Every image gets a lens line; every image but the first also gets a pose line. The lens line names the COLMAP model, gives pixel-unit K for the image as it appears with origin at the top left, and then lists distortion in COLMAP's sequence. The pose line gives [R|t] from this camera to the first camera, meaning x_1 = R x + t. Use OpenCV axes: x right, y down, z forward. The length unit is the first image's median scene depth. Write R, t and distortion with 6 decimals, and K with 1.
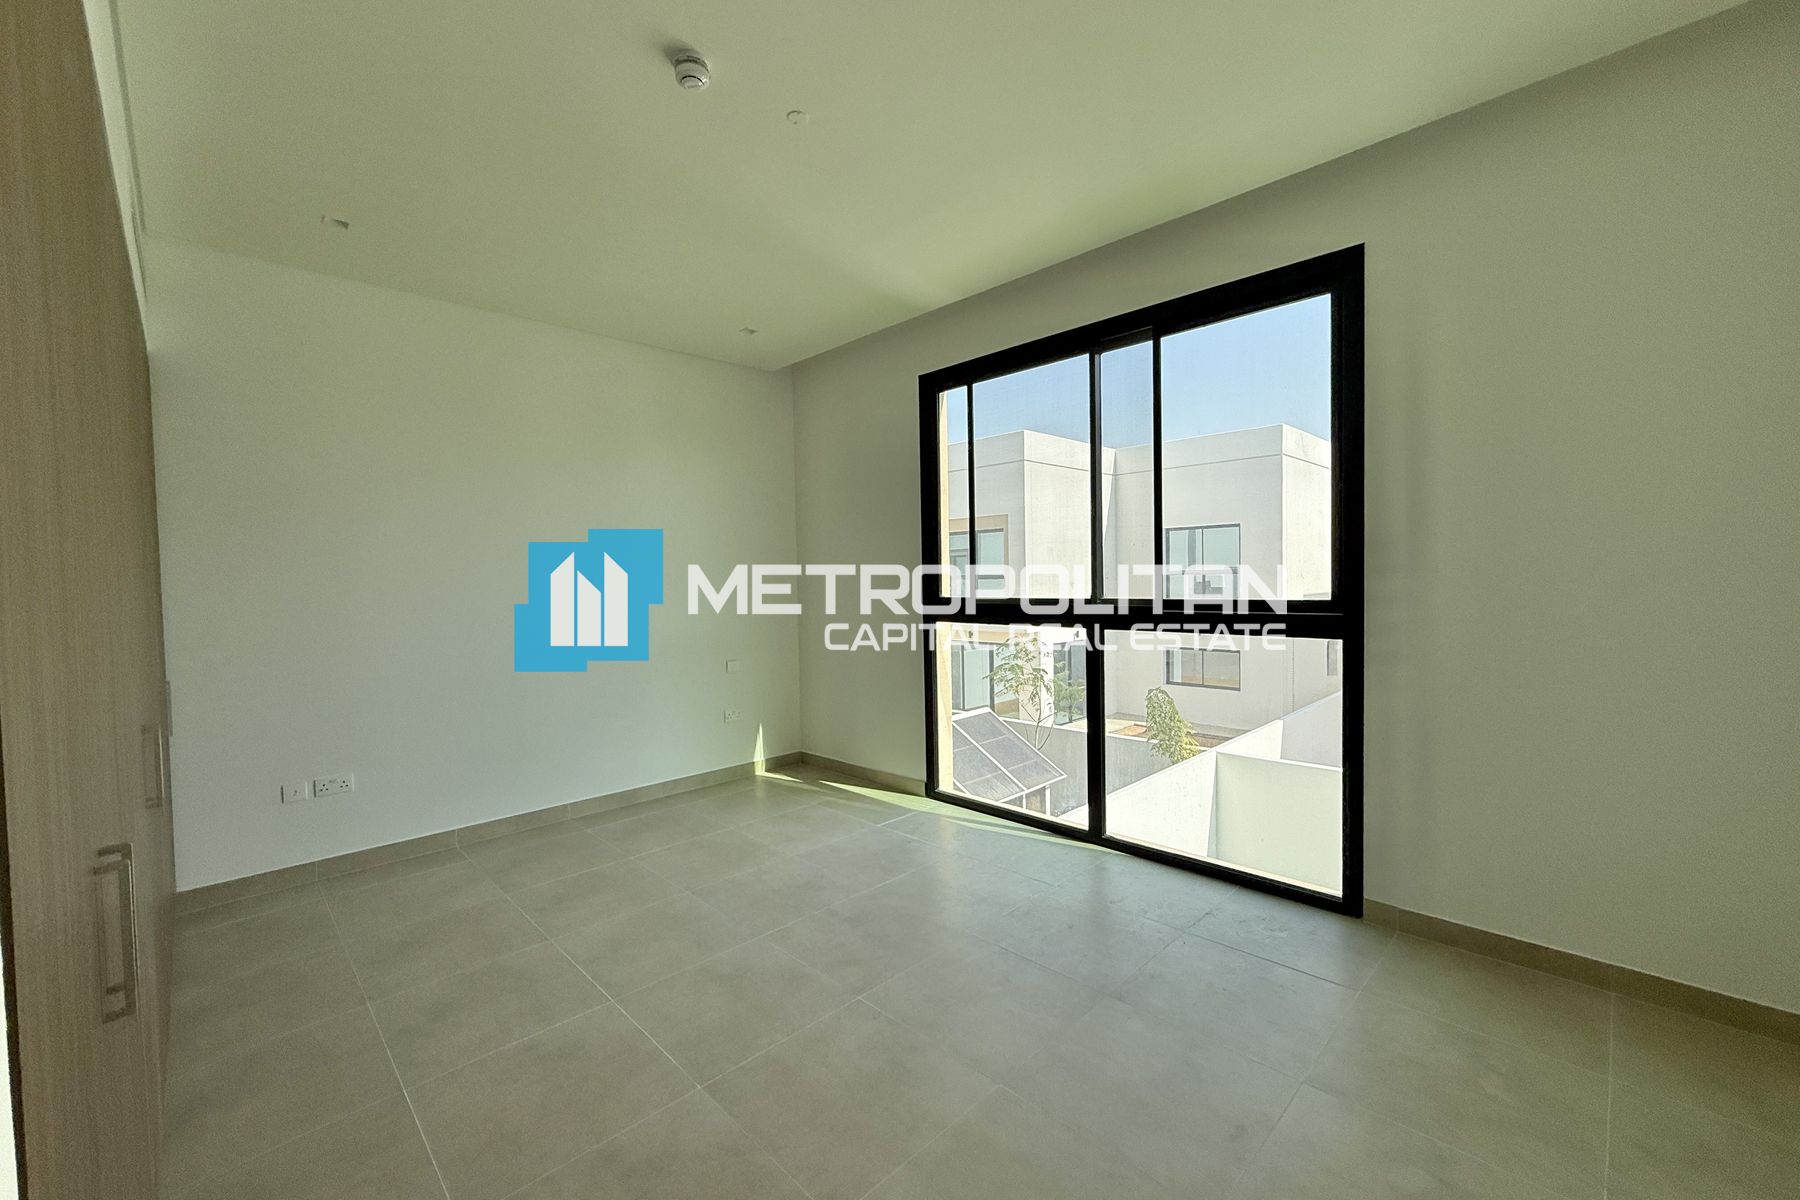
lens RADIAL K [[716.6, 0, 896.6], [0, 716.6, 580.0], [0, 0, 1]] dist [0.000157, 0.000020]
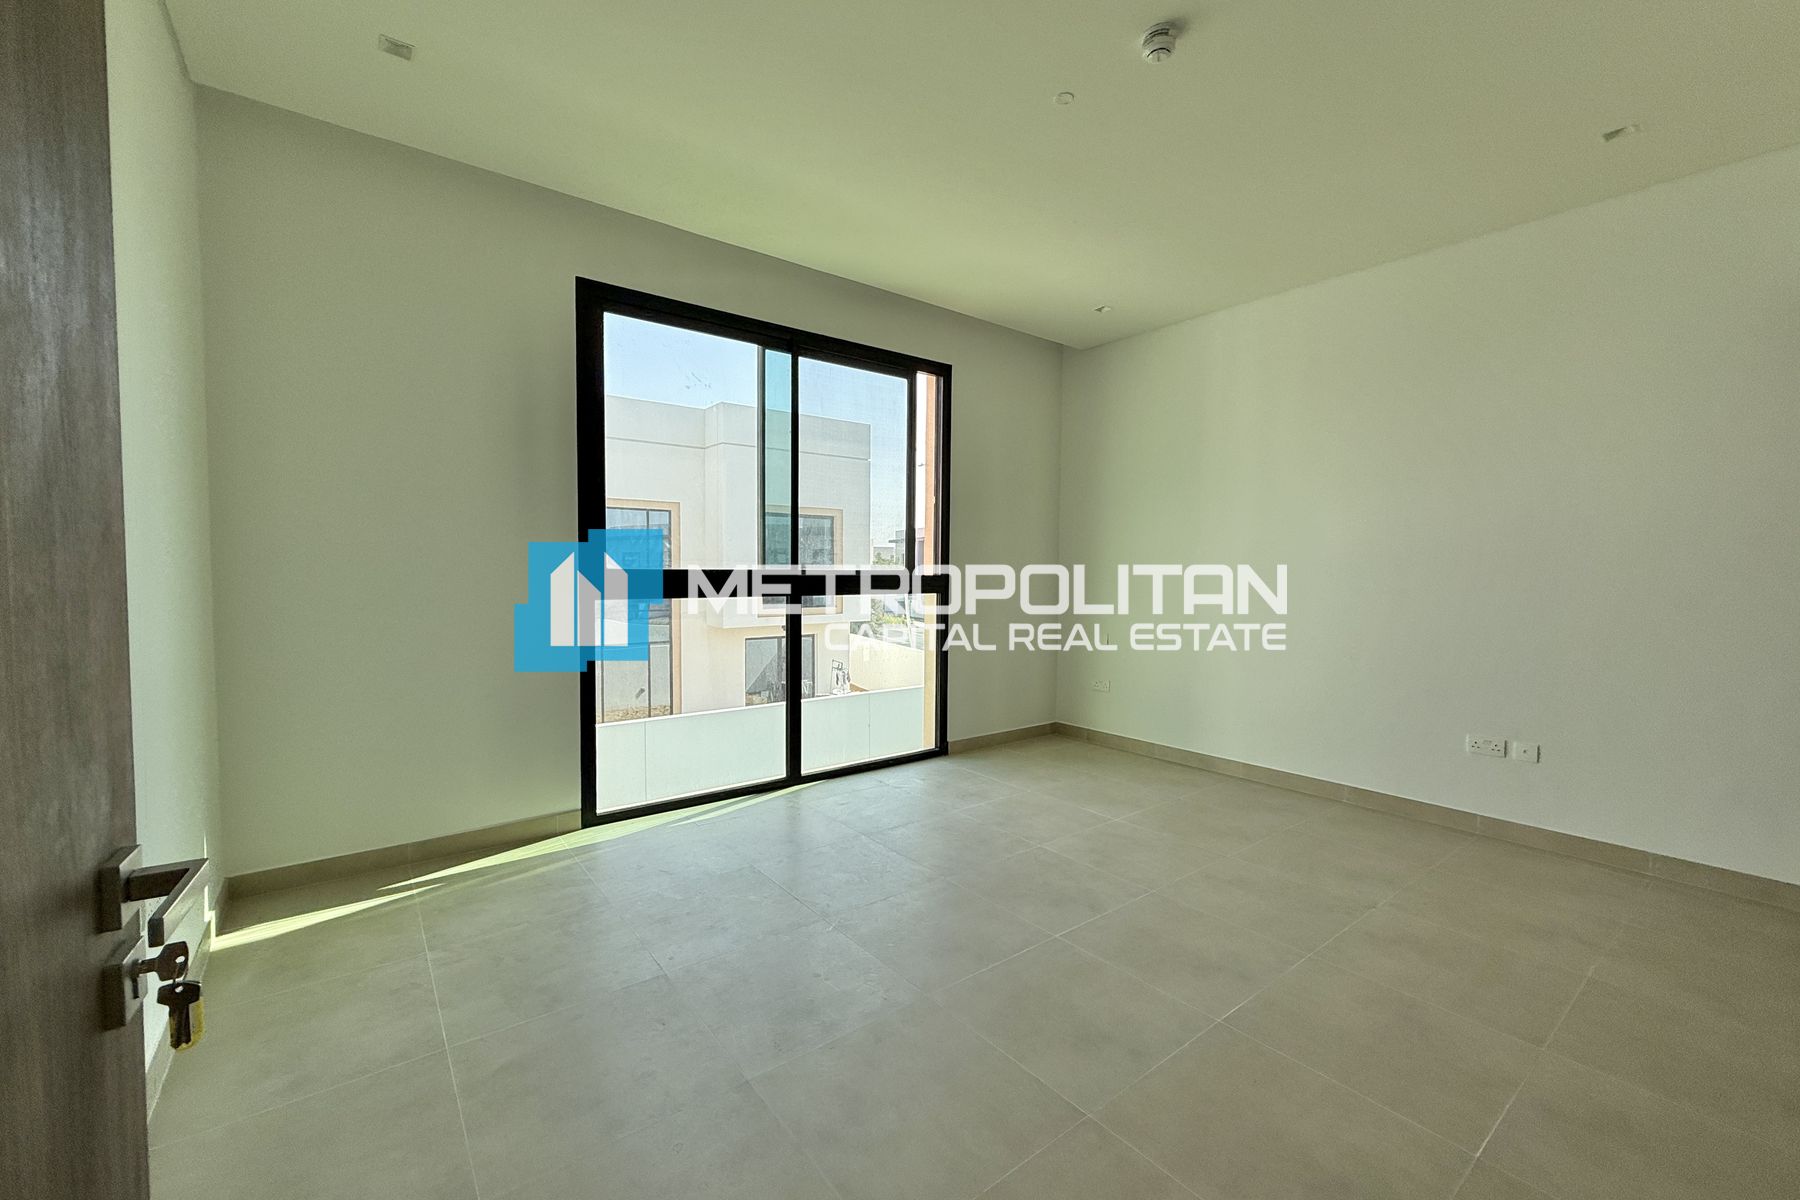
lens RADIAL K [[716.6, 0, 896.6], [0, 716.6, 580.0], [0, 0, 1]] dist [0.000157, 0.000020]
pose [[0.129961, 0.005563, 0.991504, -0.749960], [-0.001026, 0.999984, -0.005476, 0.044660], [-0.991519, -0.000305, 0.129964, 0.628315]]
